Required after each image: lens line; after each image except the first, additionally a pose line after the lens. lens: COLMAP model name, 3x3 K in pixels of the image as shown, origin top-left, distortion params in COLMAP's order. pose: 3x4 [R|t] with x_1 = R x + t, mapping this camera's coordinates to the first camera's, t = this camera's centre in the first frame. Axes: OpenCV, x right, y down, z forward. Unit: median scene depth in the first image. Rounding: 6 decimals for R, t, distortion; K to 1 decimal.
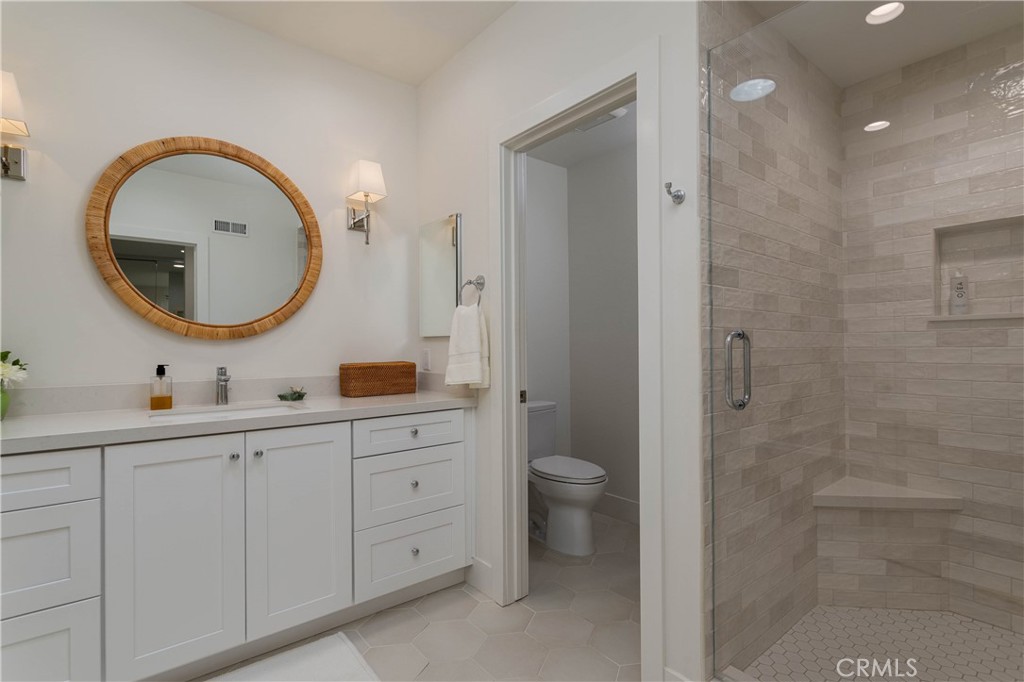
lens RADIAL K [[484.0, 0, 510.9], [0, 484.0, 365.7], [0, 0, 1]] dist [0.001823, 0.001527]
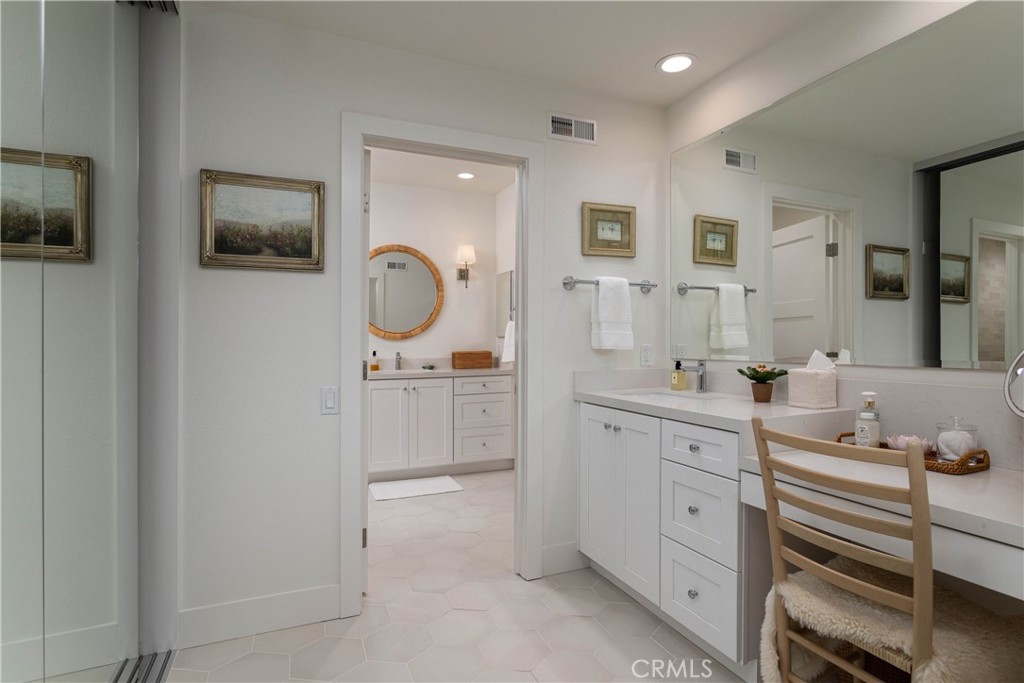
lens RADIAL K [[527.9, 0, 512.3], [0, 527.9, 342.9], [0, 0, 1]] dist [0.002654, 0.000215]
pose [[0.960926, -0.004300, -0.276771, 0.495293], [-0.004753, 0.999476, -0.032029, 0.030838], [0.276764, 0.032093, 0.960402, -1.024195]]
